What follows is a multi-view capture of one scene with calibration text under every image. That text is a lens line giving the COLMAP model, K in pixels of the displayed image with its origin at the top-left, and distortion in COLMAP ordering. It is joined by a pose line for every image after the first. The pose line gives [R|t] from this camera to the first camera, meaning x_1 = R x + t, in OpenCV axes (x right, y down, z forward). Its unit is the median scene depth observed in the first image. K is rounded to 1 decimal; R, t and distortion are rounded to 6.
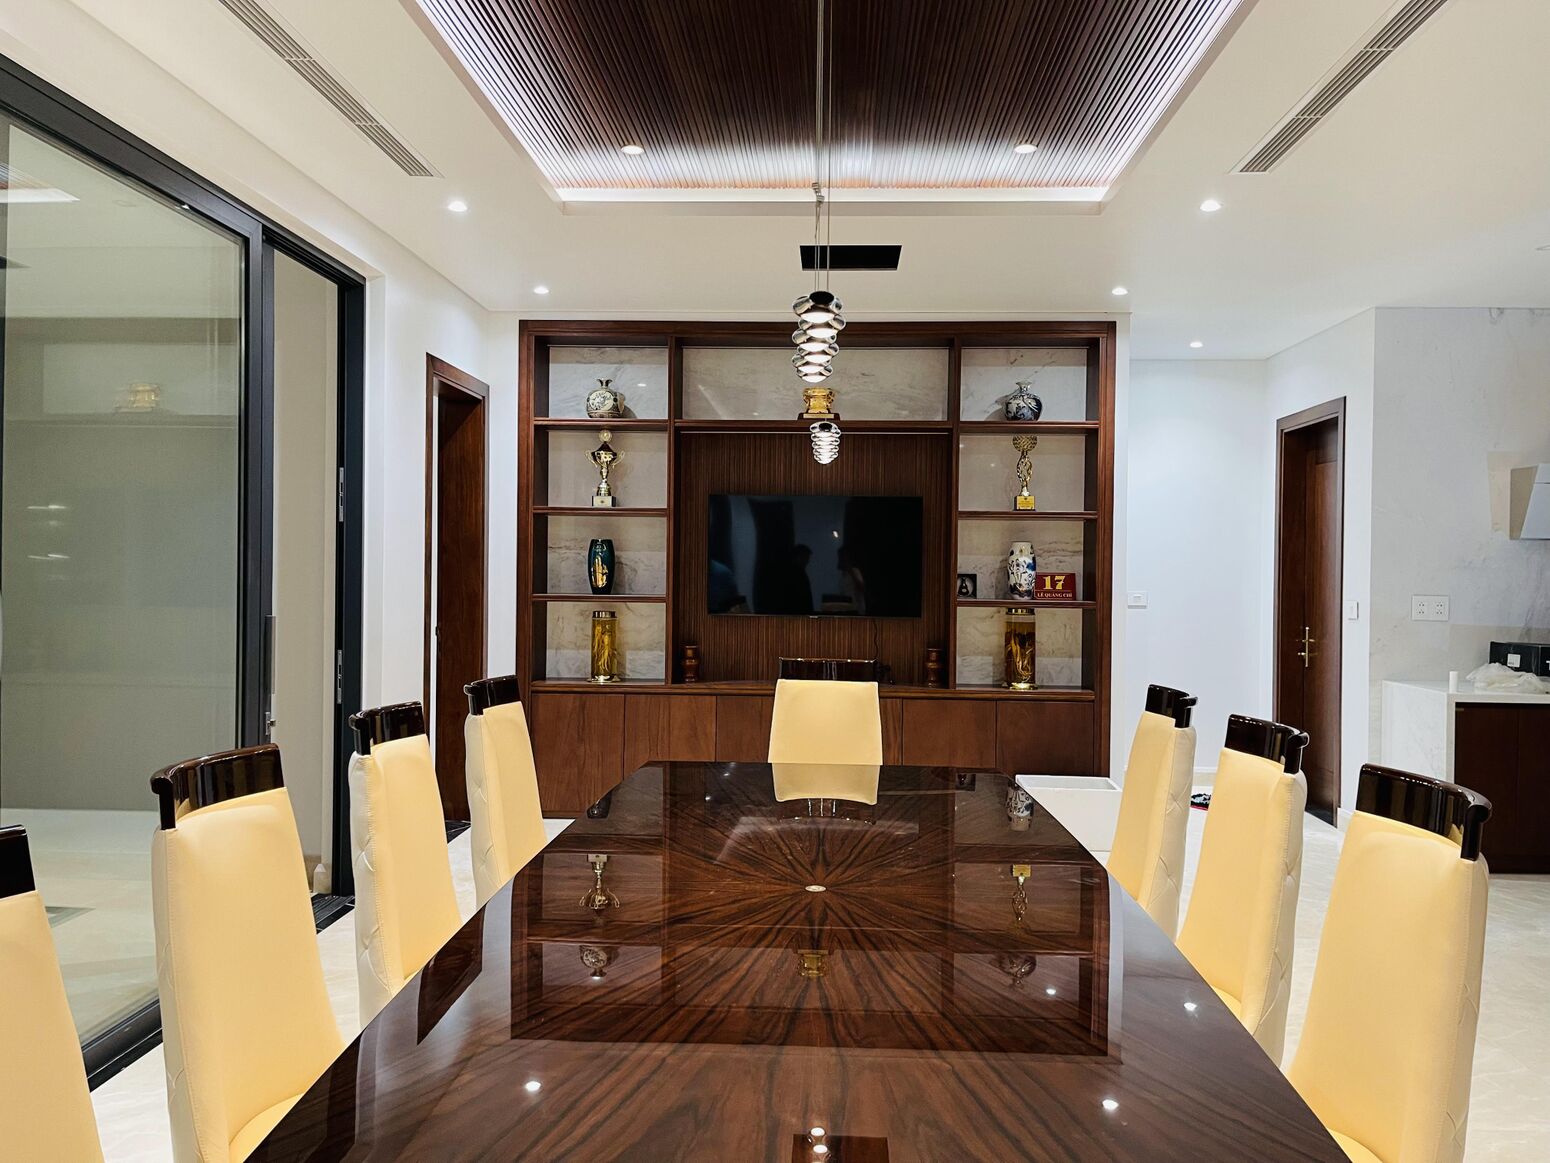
lens RADIAL K [[1181.4, 0, 781.2], [0, 1181.4, 577.2], [0, 0, 1]] dist [0.069975, -0.103708]
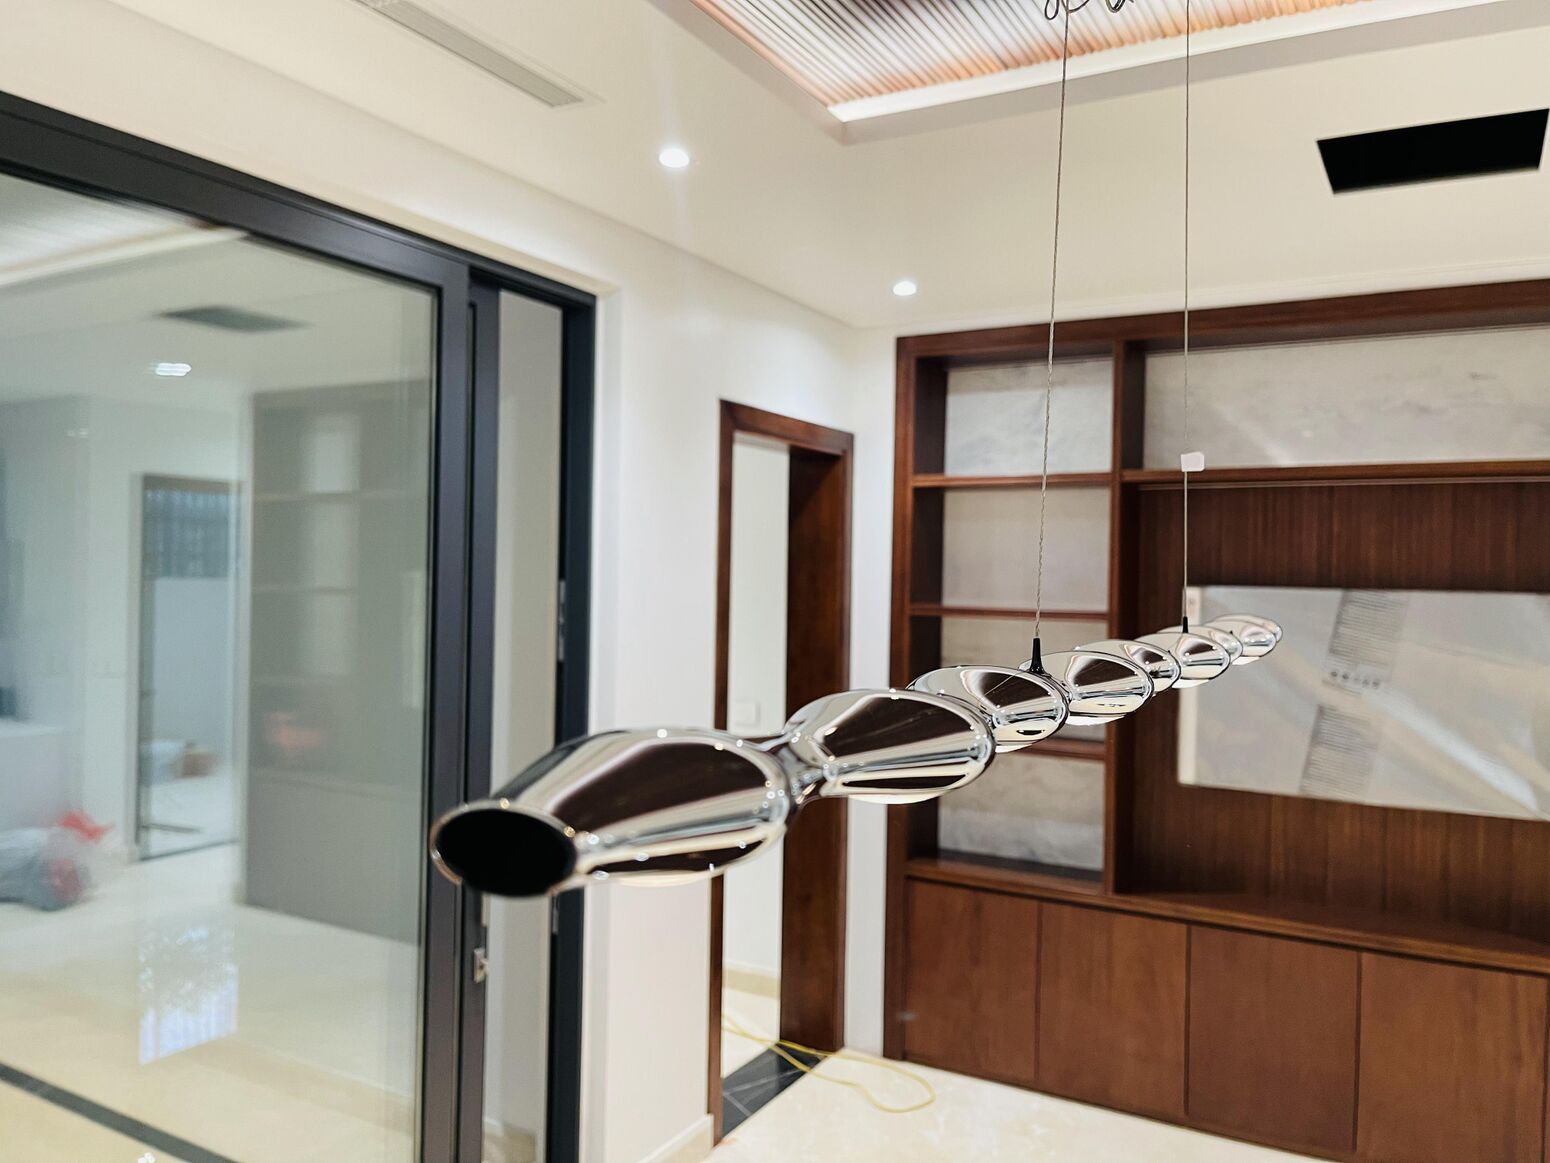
lens RADIAL K [[1181.4, 0, 781.2], [0, 1181.4, 577.2], [0, 0, 1]] dist [0.069975, -0.103708]
pose [[0.891196, 0.005324, -0.453587, 0.034922], [-0.012011, 0.999858, -0.011862, -0.066228], [0.453459, 0.016019, 0.891133, 0.349492]]
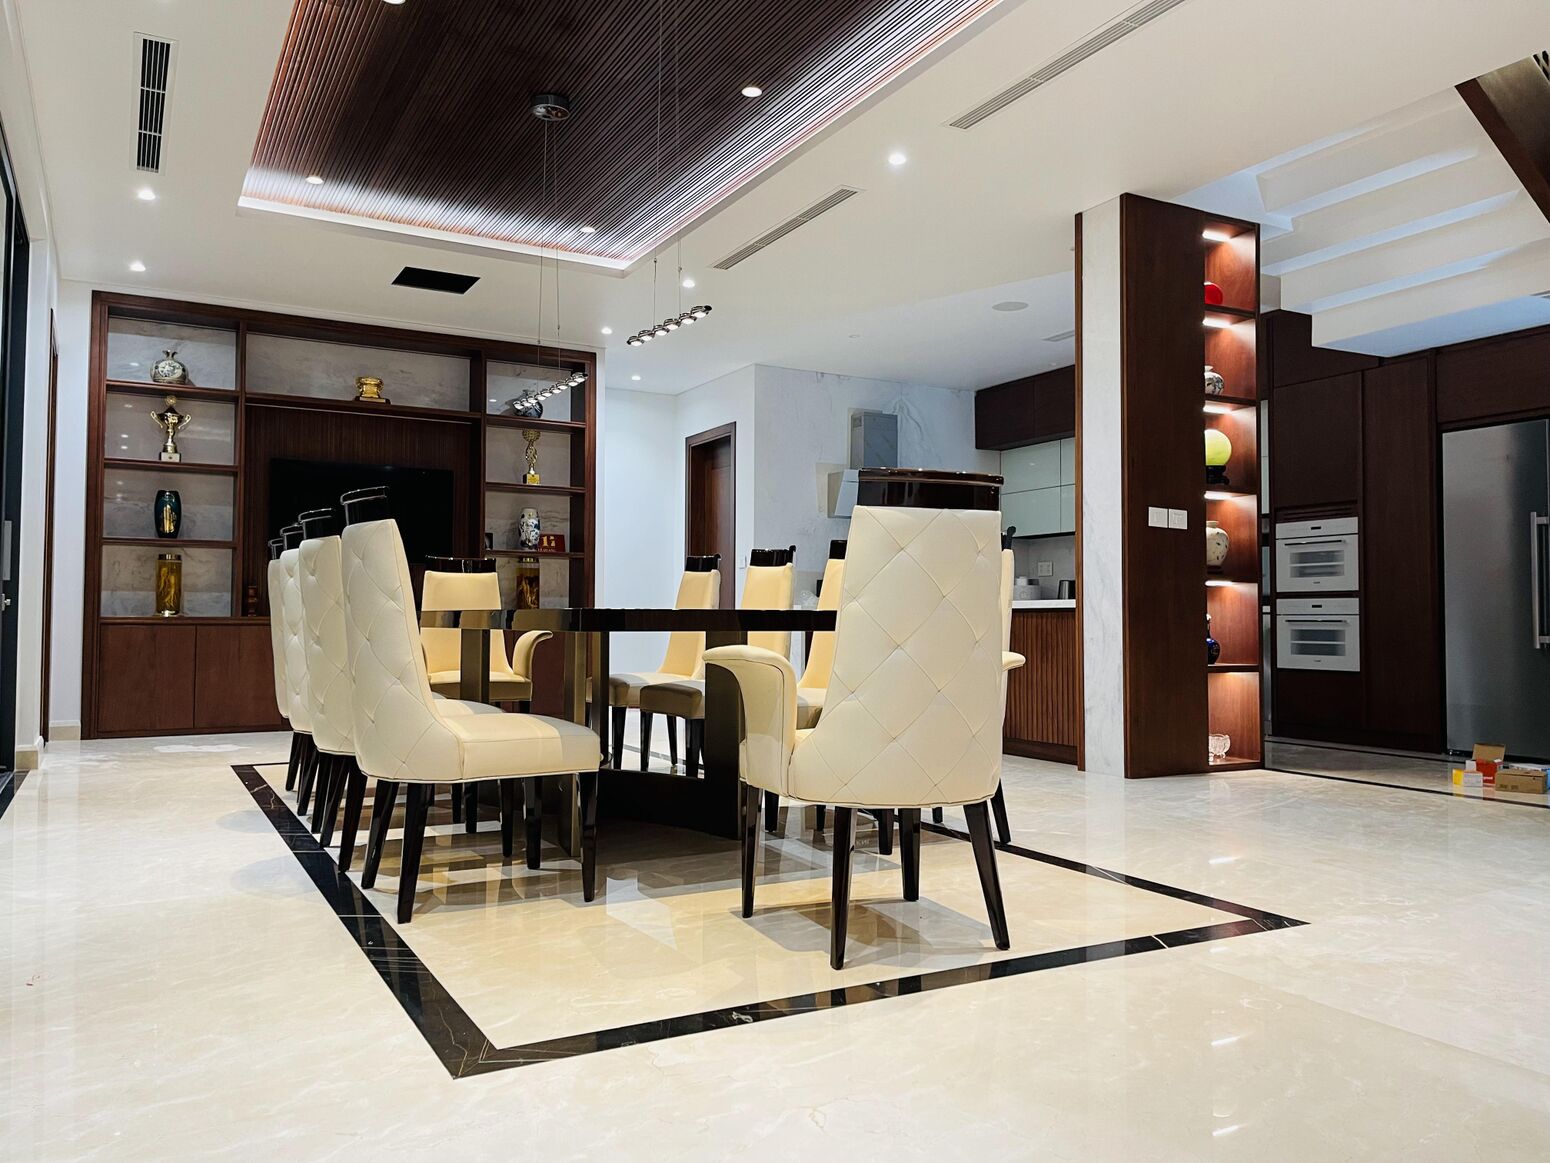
lens RADIAL K [[1181.4, 0, 781.2], [0, 1181.4, 577.2], [0, 0, 1]] dist [0.069975, -0.103708]
pose [[0.851464, 0.011920, 0.524278, -0.251627], [0.008549, 0.999293, -0.036605, 0.097885], [-0.524343, 0.035650, 0.850760, -0.279117]]
